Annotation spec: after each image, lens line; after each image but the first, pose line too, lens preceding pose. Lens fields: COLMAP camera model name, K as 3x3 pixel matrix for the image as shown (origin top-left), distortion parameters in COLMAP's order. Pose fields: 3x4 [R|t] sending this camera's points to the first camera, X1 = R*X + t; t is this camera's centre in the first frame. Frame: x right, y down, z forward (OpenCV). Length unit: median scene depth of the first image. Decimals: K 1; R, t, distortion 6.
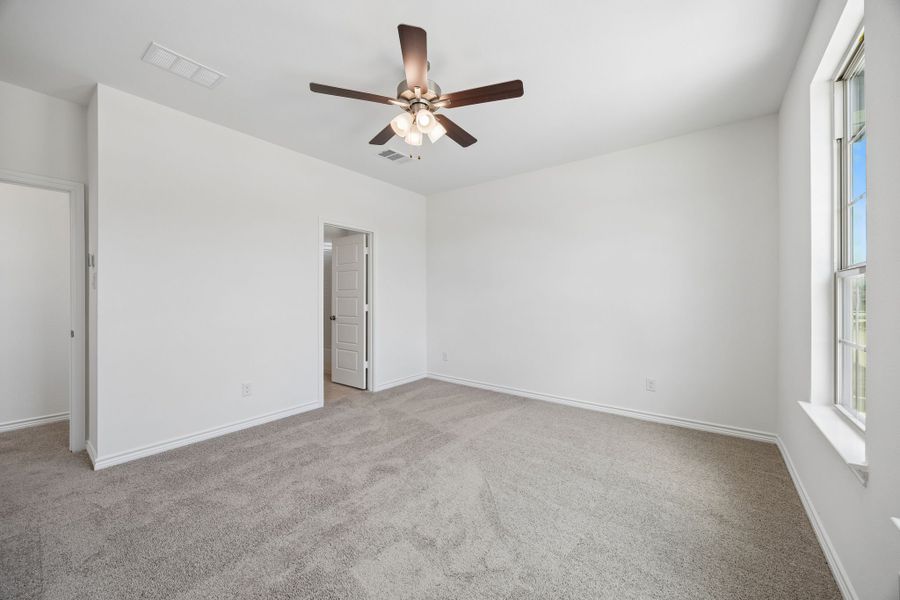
lens RADIAL K [[340.7, 0, 448.6], [0, 340.7, 298.6], [0, 0, 1]] dist [-0.000167, 0.000240]
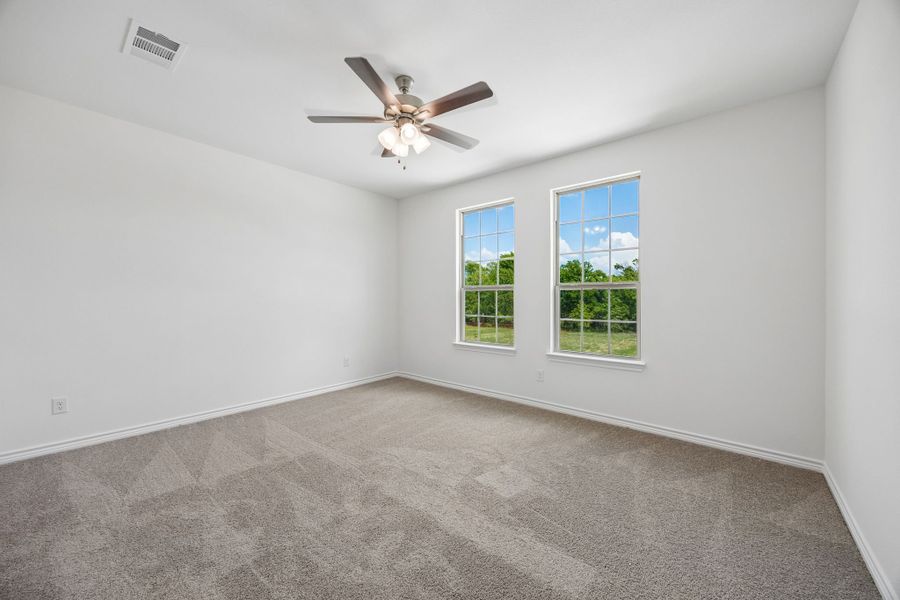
lens RADIAL K [[340.7, 0, 448.6], [0, 340.7, 298.6], [0, 0, 1]] dist [-0.000167, 0.000240]
pose [[0.038715, 0.006286, 0.999231, -0.735647], [0.001357, 0.999979, -0.006343, 0.010486], [-0.999249, 0.001601, 0.038706, 0.531332]]
